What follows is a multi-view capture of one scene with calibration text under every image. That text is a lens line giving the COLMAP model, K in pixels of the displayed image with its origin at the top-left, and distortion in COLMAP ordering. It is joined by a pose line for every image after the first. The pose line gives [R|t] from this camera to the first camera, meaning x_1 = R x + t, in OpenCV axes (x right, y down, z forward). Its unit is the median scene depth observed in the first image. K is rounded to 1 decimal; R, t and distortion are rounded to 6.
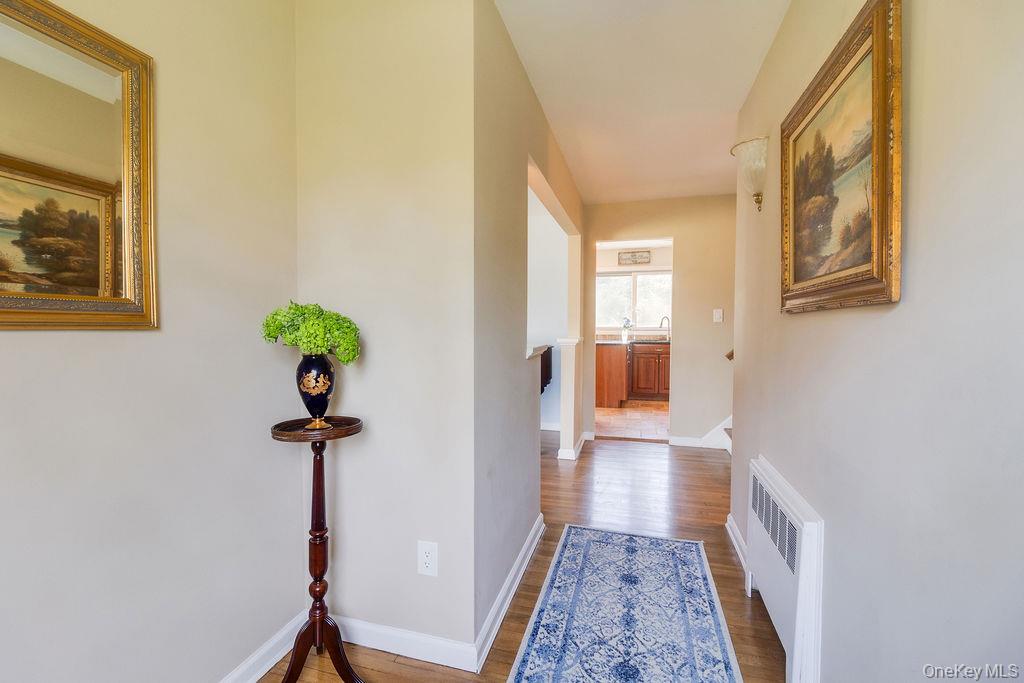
lens RADIAL K [[464.2, 0, 502.4], [0, 464.2, 342.6], [0, 0, 1]] dist [-0.000634, -0.000195]
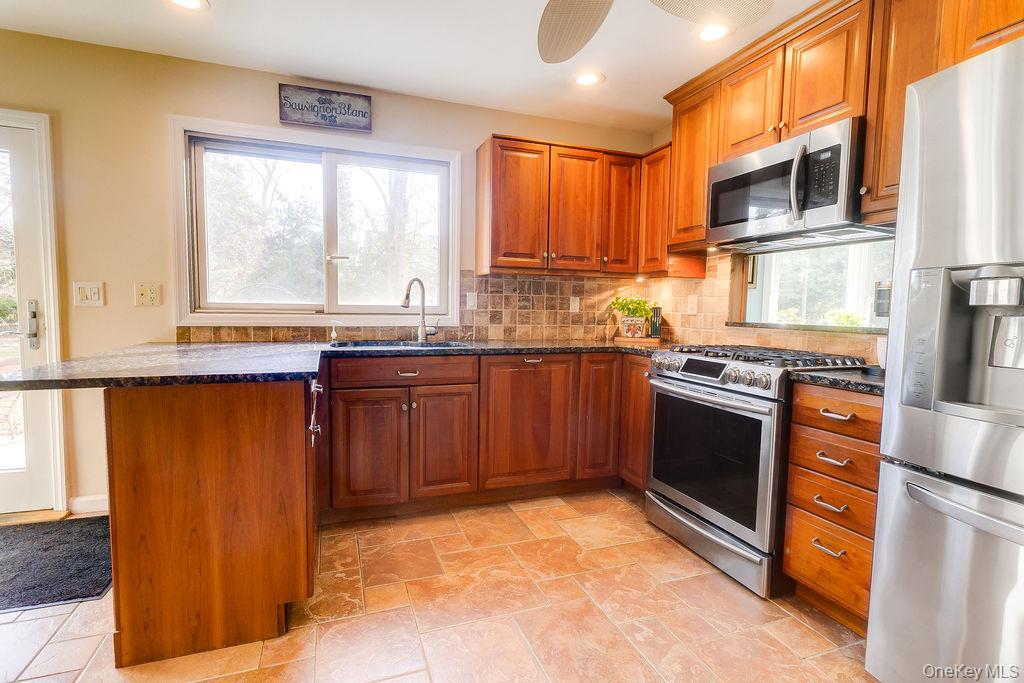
lens RADIAL K [[492.1, 0, 503.6], [0, 492.1, 339.8], [0, 0, 1]] dist [-0.000178, 0.000059]
pose [[0.808689, -0.033770, 0.587266, 0.166908], [0.007352, 0.998853, 0.047315, -0.023569], [-0.588190, -0.033946, 0.808010, 0.613534]]
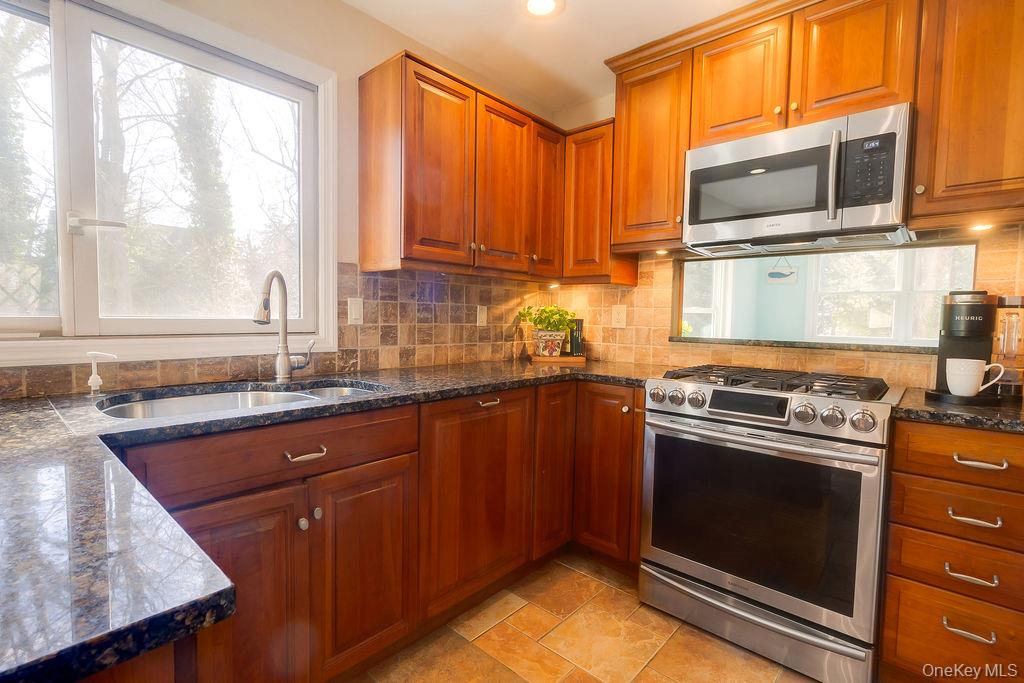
lens RADIAL K [[481.2, 0, 504.4], [0, 481.2, 340.3], [0, 0, 1]] dist [0.000615, -0.000233]
pose [[0.438926, -0.044641, 0.897413, 0.190472], [0.012732, 0.998974, 0.043466, -0.031235], [-0.898433, -0.007653, 0.439044, 0.777283]]
